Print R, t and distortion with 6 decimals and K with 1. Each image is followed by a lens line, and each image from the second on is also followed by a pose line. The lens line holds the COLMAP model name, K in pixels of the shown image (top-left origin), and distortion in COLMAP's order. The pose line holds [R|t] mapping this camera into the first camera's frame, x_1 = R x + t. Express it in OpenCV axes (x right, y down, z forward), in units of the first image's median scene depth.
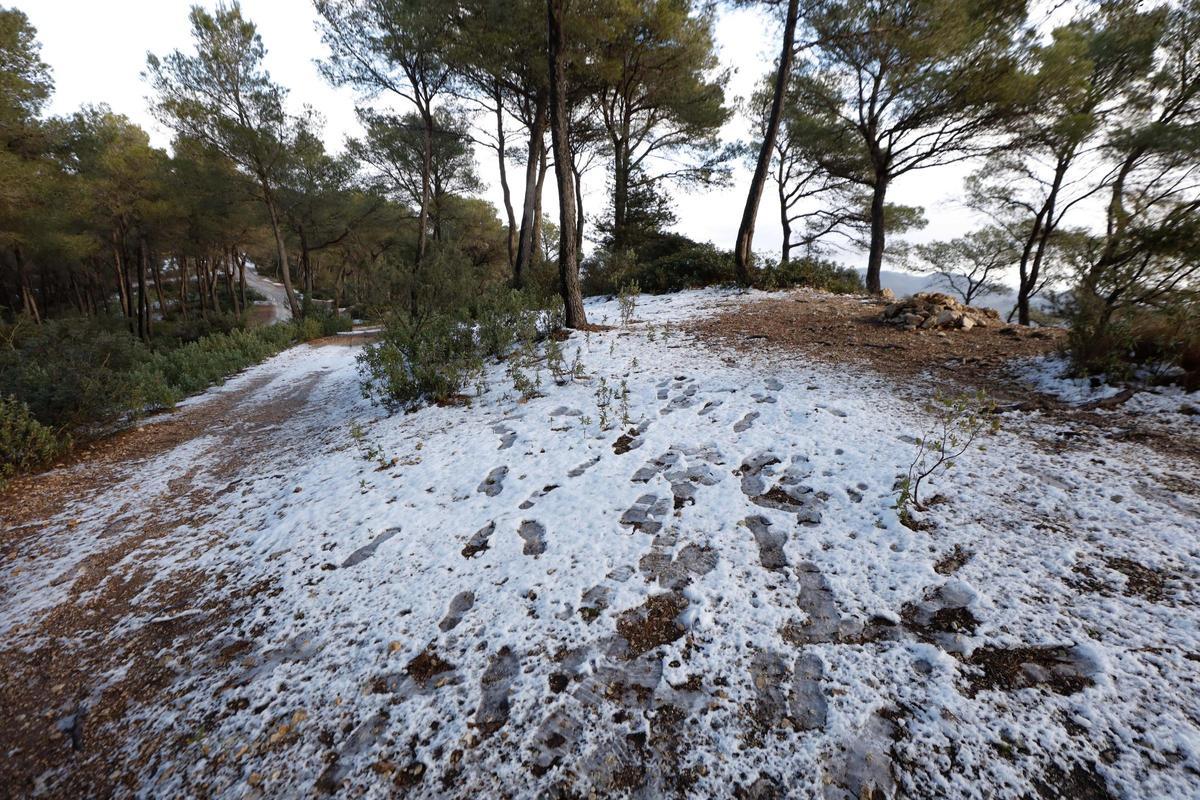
lens RADIAL K [[581.9, 0, 600.0], [0, 581.9, 400.0], [0, 0, 1]] dist [-0.050870, 0.015976]
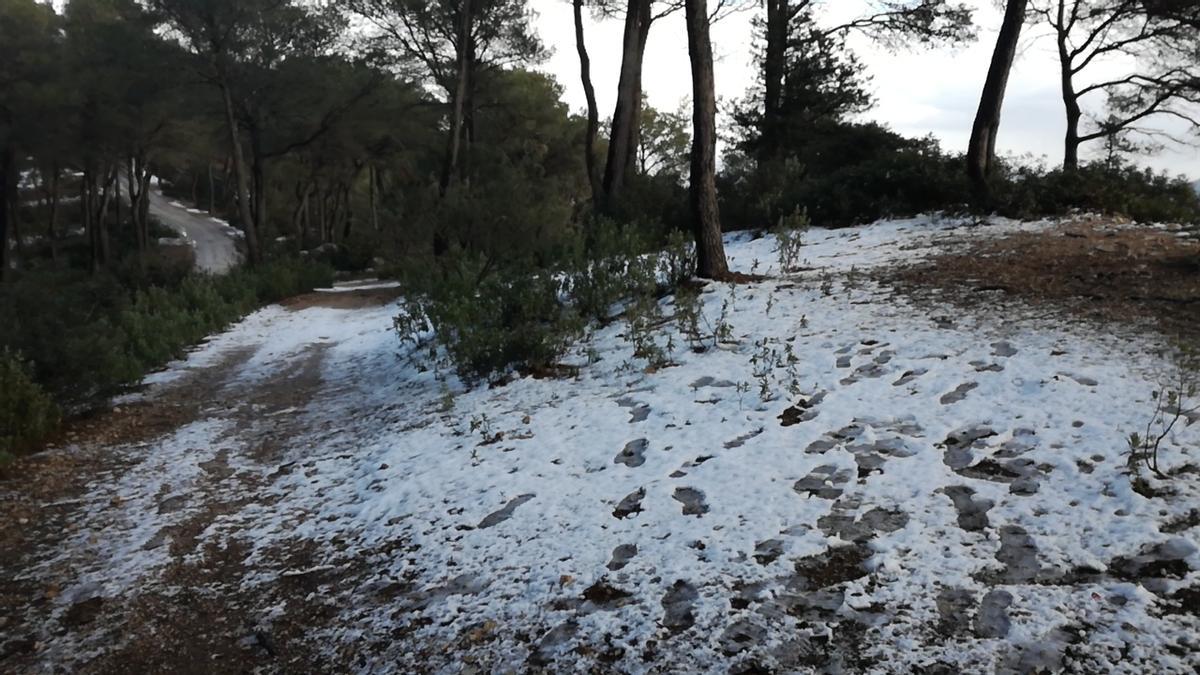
lens RADIAL K [[999.2, 0, 600.0], [0, 999.2, 337.5], [0, 0, 1]] dist [0.108708, -0.216081]
pose [[0.991302, 0.009140, -0.131290, -0.035204], [-0.018516, 0.997349, -0.070369, 0.061701], [0.130299, 0.072187, 0.988843, -0.337550]]
